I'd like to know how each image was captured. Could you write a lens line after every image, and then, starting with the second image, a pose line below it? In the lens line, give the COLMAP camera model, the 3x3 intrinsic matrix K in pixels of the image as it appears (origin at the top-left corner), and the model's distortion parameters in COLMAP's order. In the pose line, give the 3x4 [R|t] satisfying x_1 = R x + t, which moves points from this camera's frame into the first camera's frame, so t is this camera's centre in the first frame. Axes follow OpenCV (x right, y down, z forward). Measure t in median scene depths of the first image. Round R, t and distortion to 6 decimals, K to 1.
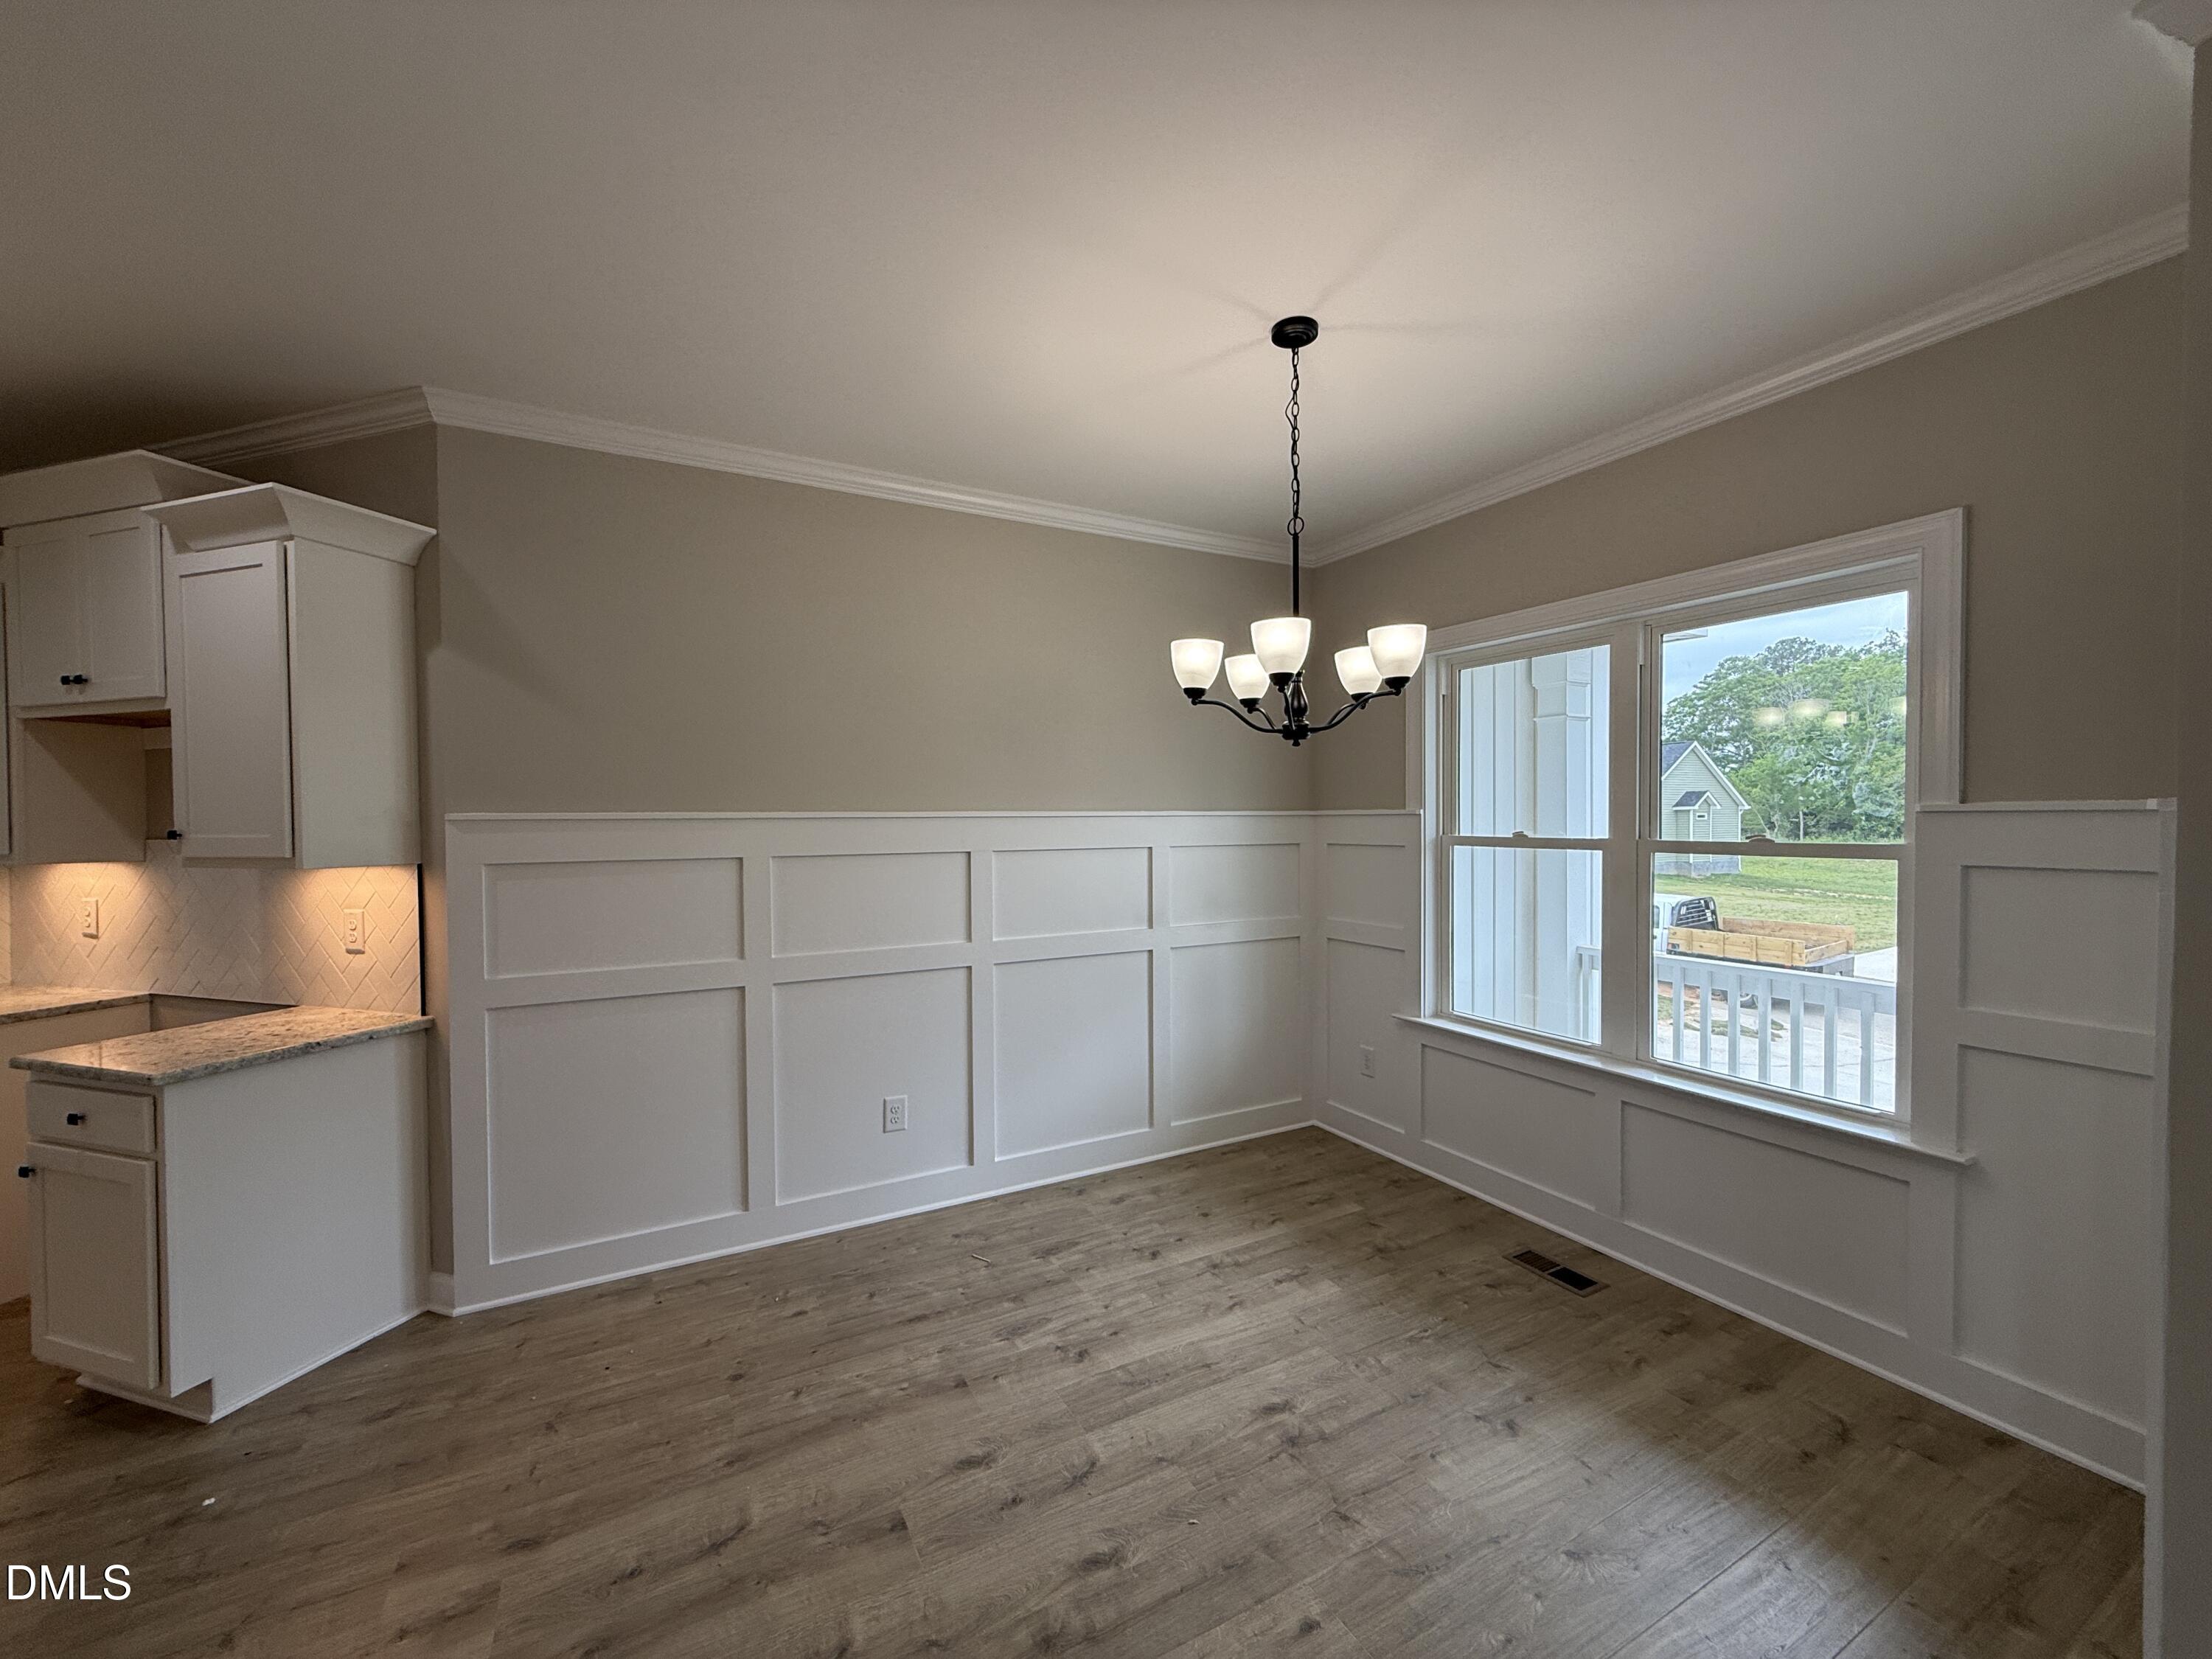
lens RADIAL K [[888.7, 0, 1106.7], [0, 888.7, 828.6], [0, 0, 1]] dist [0.005783, -0.000844]
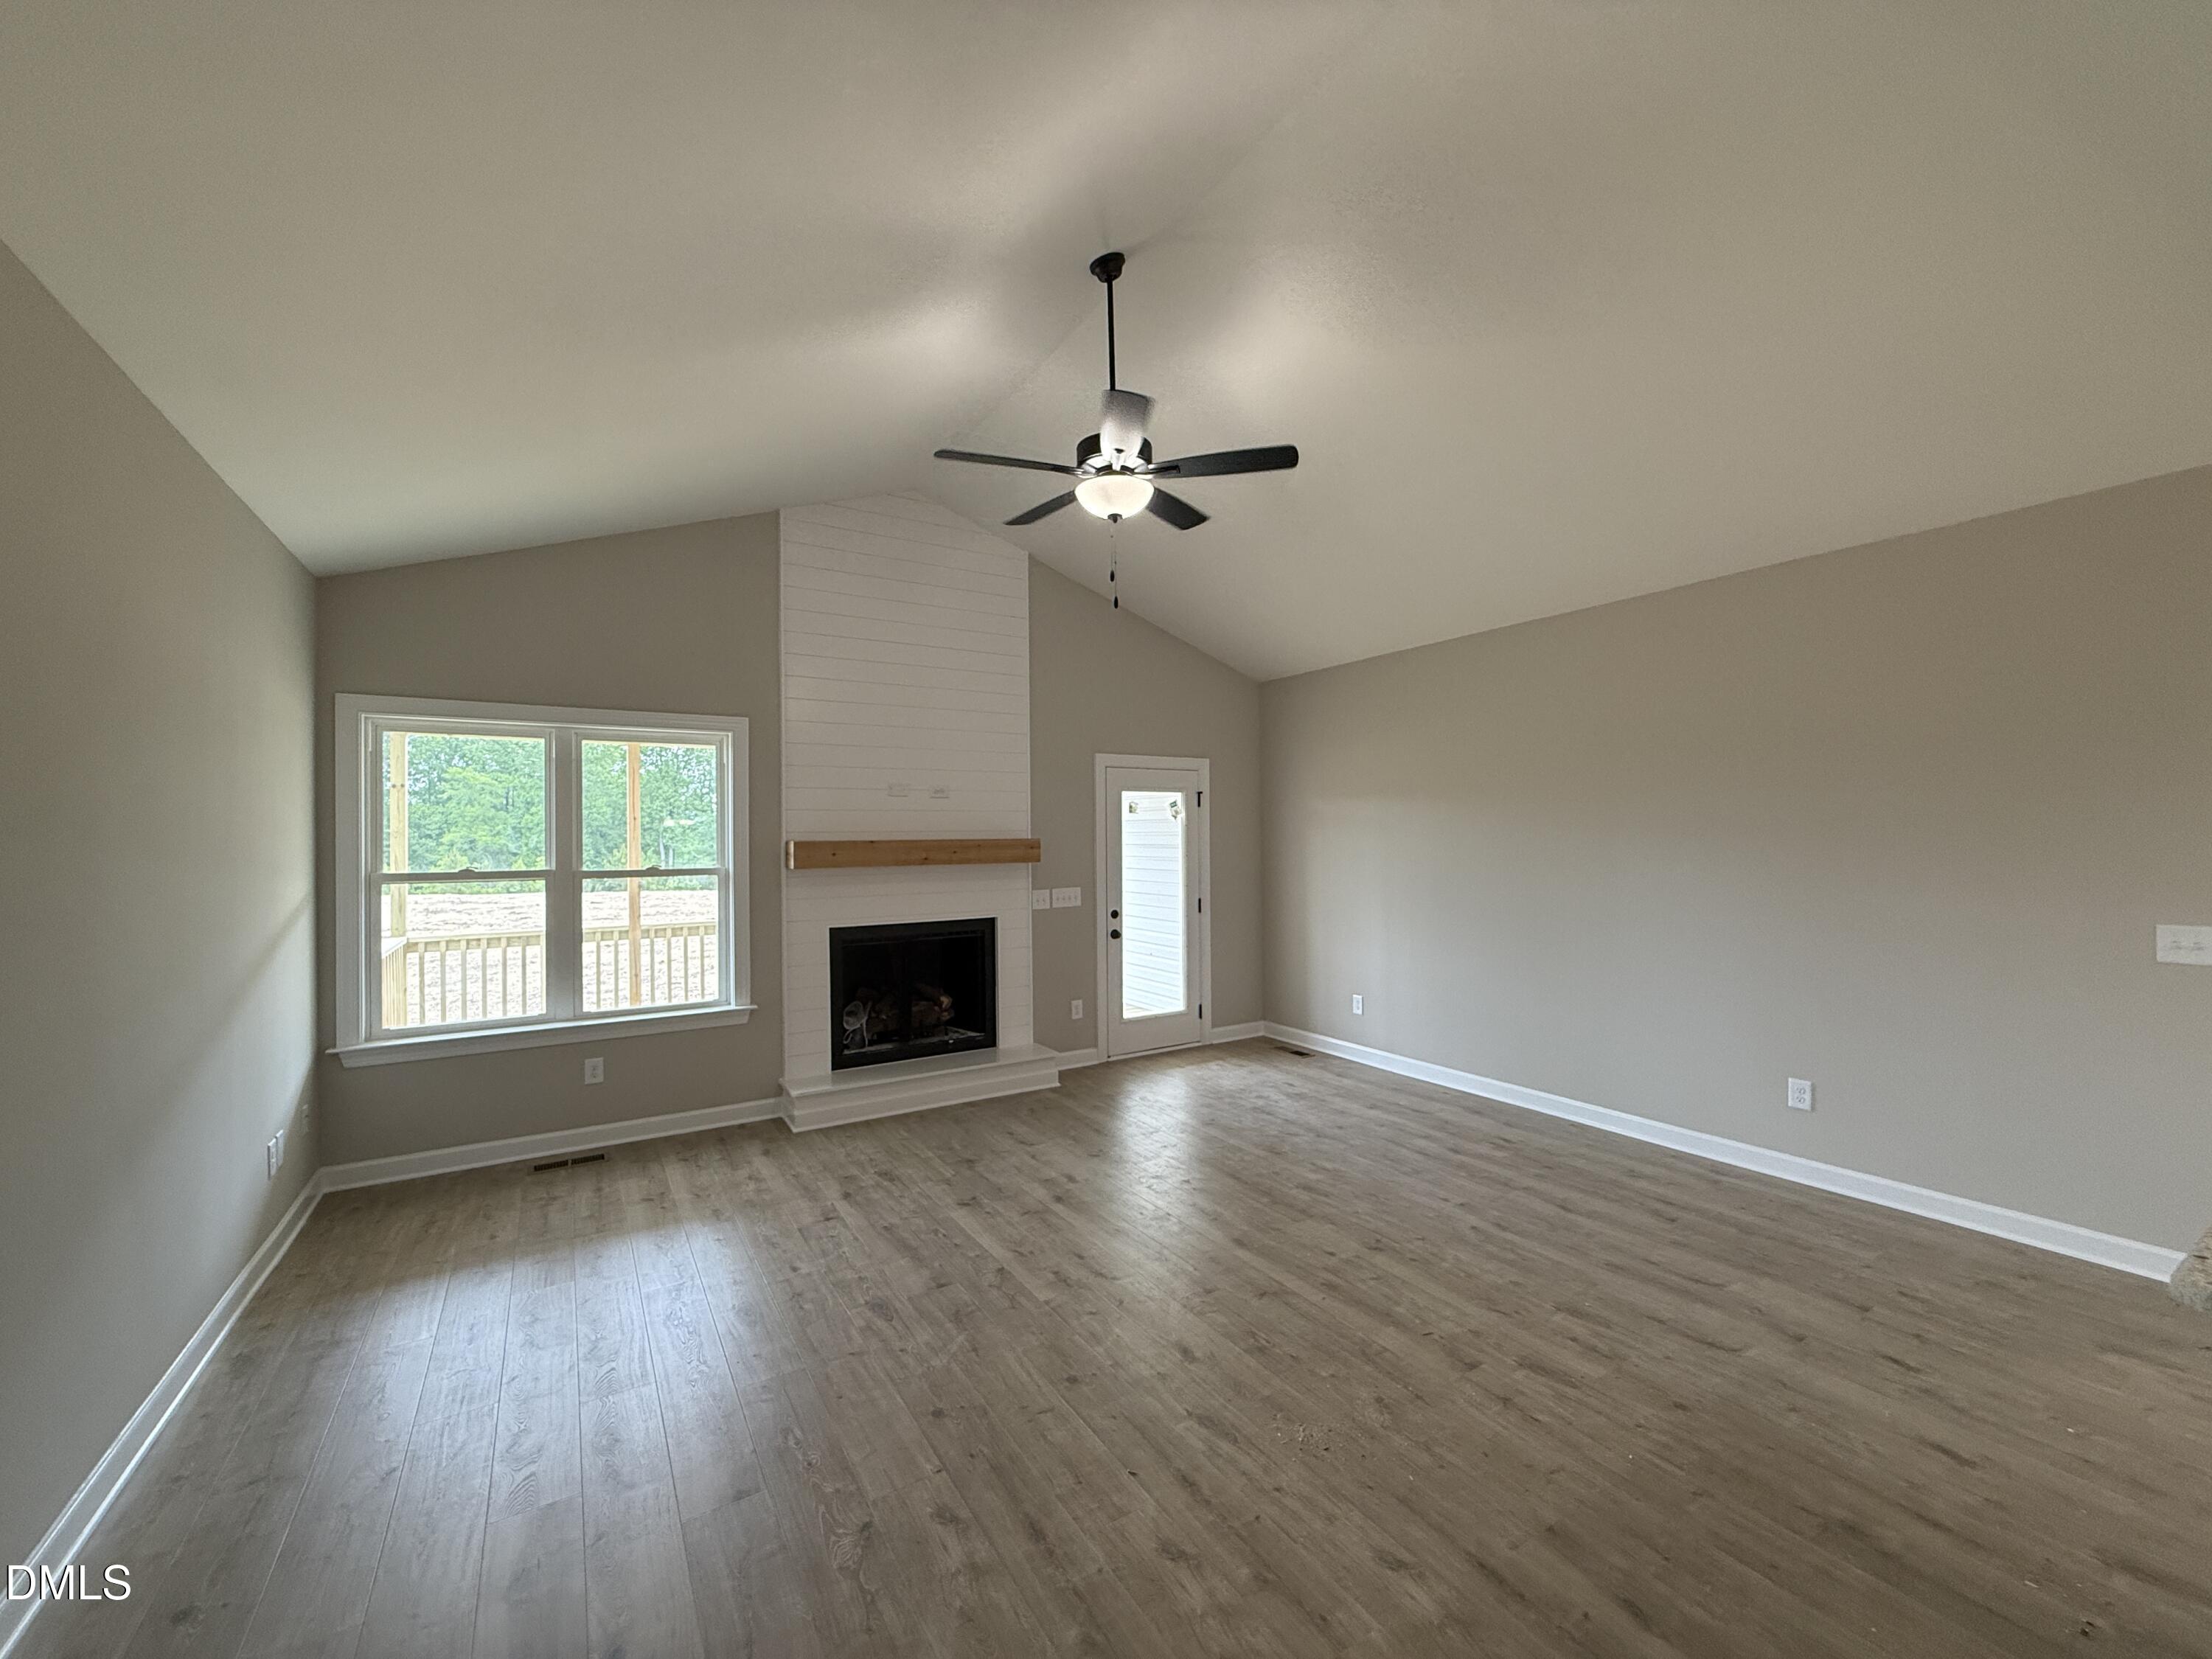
lens RADIAL K [[888.7, 0, 1105.4], [0, 888.7, 821.8], [0, 0, 1]] dist [0.005783, -0.000844]
pose [[-0.049089, 0.011476, 0.998728, -0.950510], [0.016700, 0.999804, -0.010668, -0.037352], [-0.998655, 0.016155, -0.049271, 0.171601]]
